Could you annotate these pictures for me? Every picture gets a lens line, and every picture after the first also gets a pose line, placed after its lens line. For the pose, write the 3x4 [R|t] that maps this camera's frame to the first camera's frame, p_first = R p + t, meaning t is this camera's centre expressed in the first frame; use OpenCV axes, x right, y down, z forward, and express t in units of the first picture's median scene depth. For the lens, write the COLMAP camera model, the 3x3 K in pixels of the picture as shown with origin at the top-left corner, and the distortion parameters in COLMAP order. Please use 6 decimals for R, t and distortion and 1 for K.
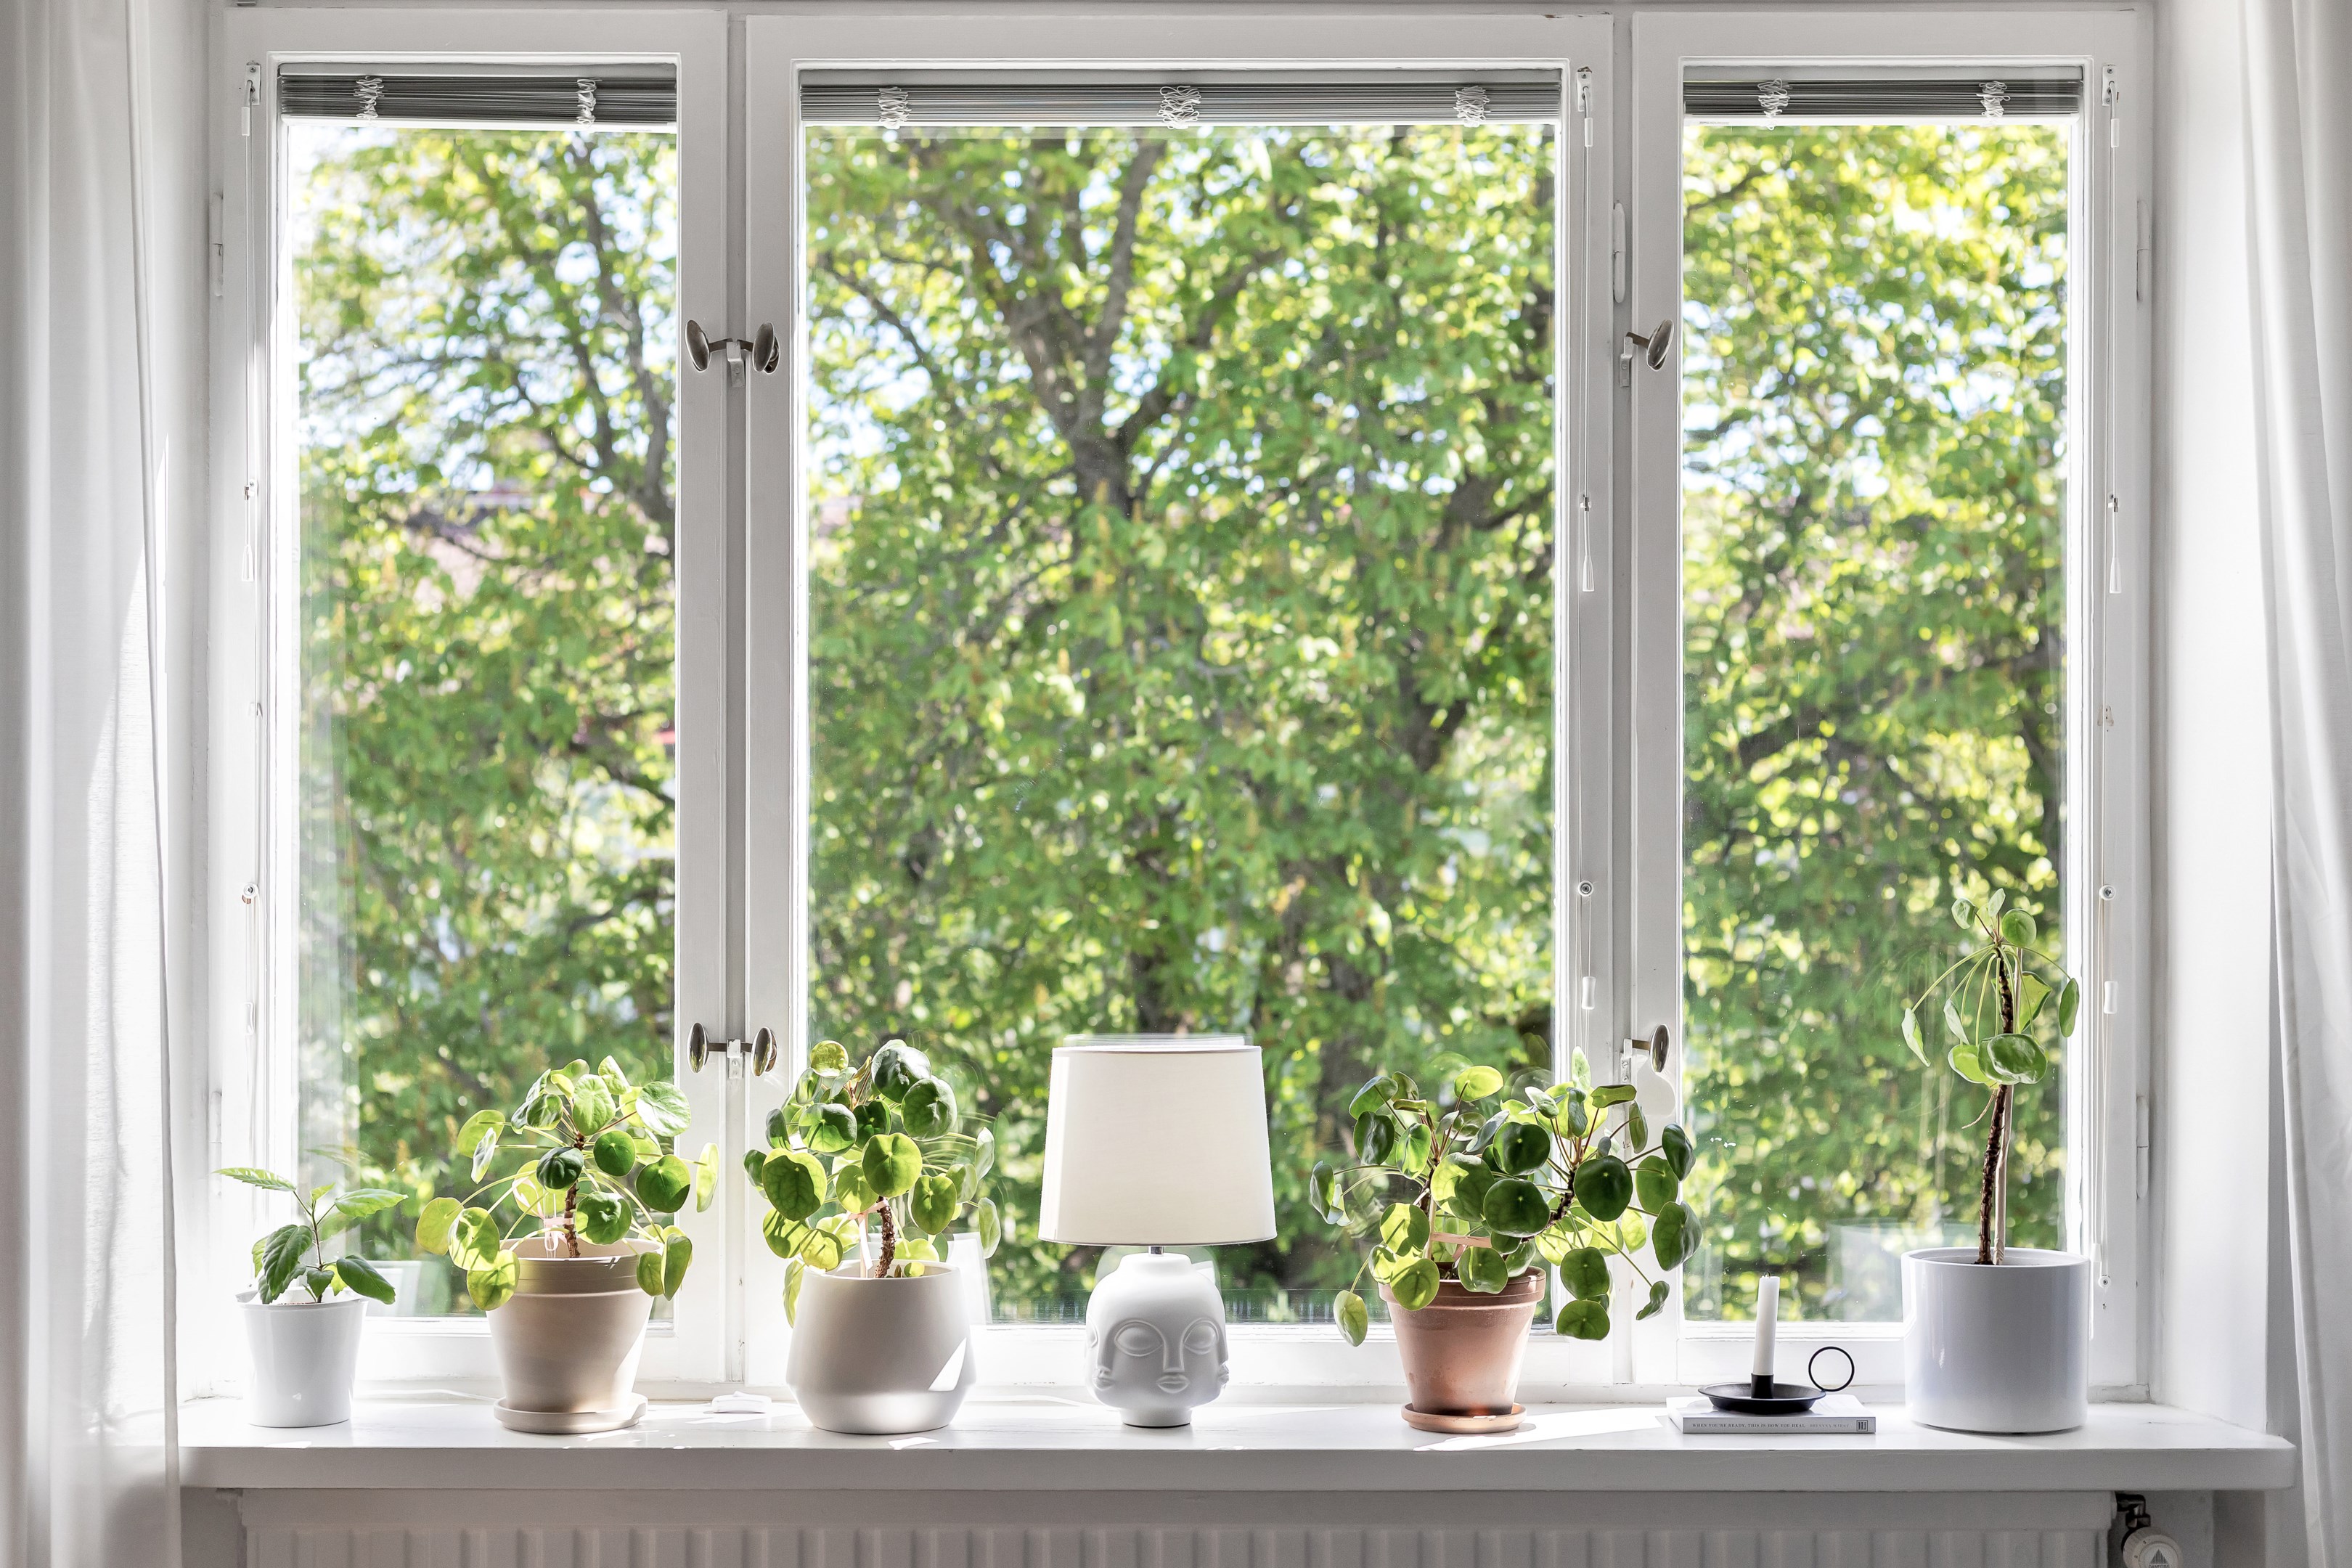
lens RADIAL K [[3411.0, 0, 1175.5], [0, 3411.0, 900.0], [0, 0, 1]] dist [0.011049, 0.012521]
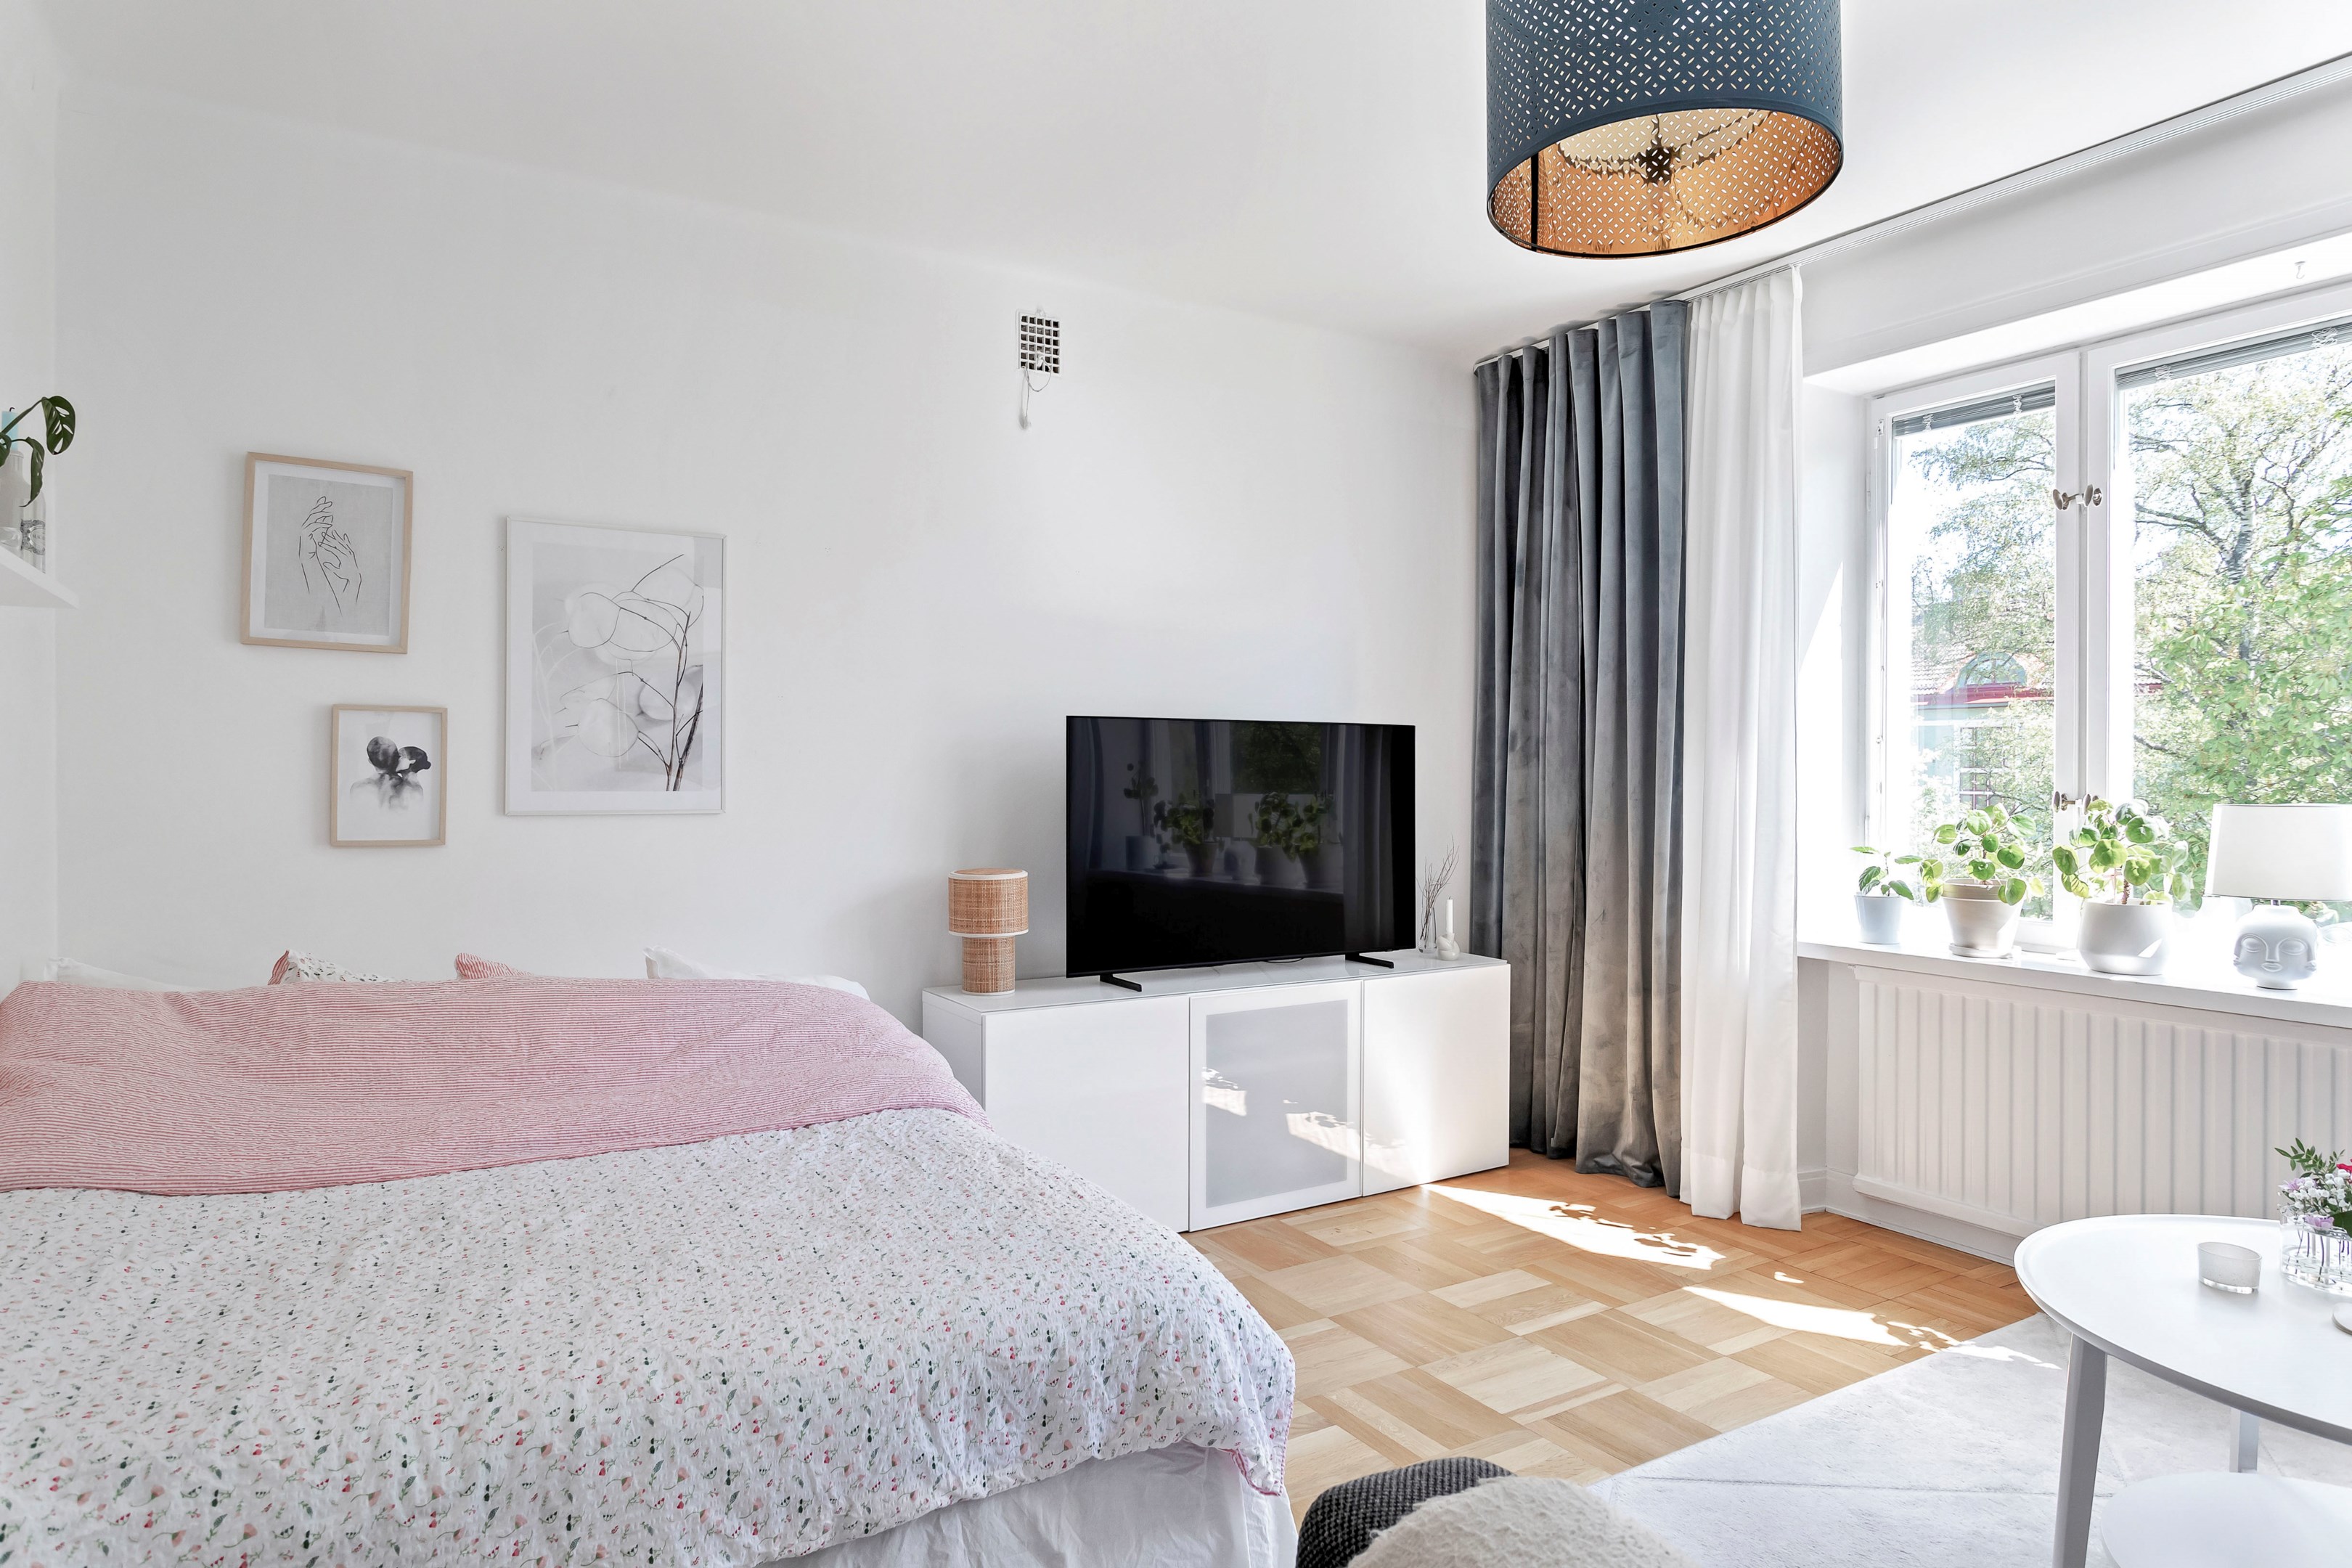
lens RADIAL K [[1390.8, 0, 1181.2], [0, 1390.8, 760.7], [0, 0, 1]] dist [-0.008936, 0.002556]
pose [[0.515759, -0.007424, -0.856701, 0.370039], [0.000138, 0.999963, -0.008583, 0.023782], [0.856734, 0.004308, 0.515741, 0.003409]]
